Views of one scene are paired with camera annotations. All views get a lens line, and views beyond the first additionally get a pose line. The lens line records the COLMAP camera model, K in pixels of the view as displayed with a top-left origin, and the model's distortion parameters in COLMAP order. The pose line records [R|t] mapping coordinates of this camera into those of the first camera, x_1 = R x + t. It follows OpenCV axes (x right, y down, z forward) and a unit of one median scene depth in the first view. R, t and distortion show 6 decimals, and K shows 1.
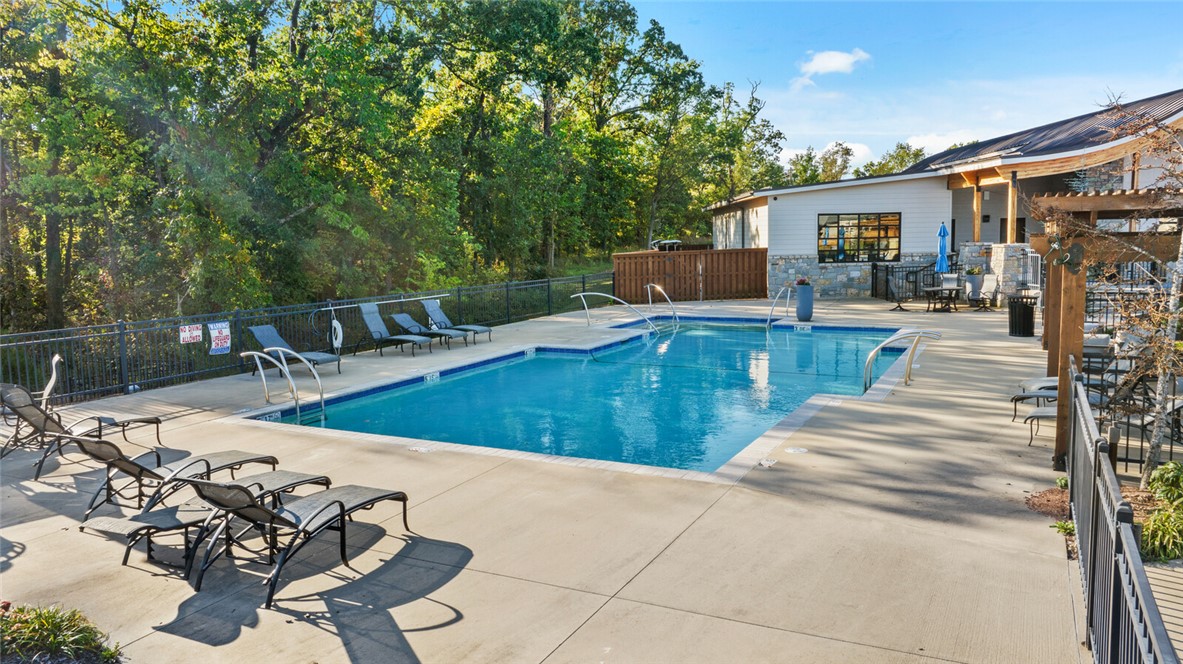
lens RADIAL K [[869.2, 0, 591.5], [0, 869.2, 332.0], [0, 0, 1]] dist [-0.001383, -0.002898]
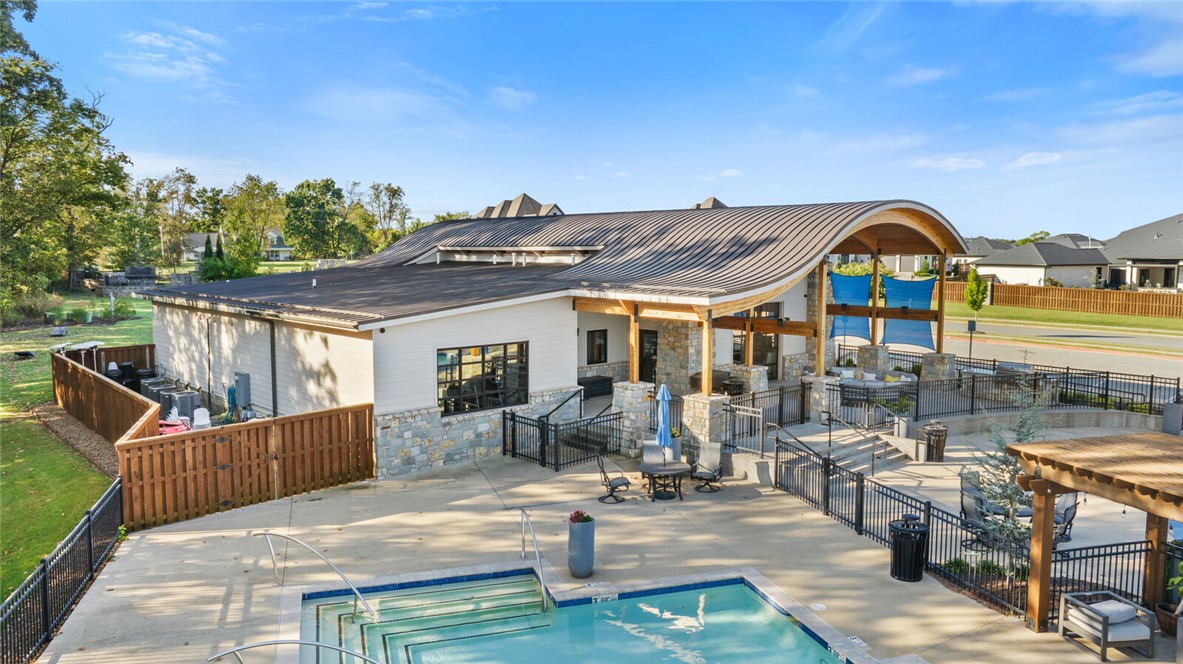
lens RADIAL K [[869.2, 0, 591.5], [0, 869.2, 332.0], [0, 0, 1]] dist [-0.001383, -0.002898]
pose [[0.714015, -0.049241, 0.698396, -0.138589], [0.061234, 0.998093, 0.007769, -0.145524], [-0.697447, 0.037218, 0.715669, 0.403552]]
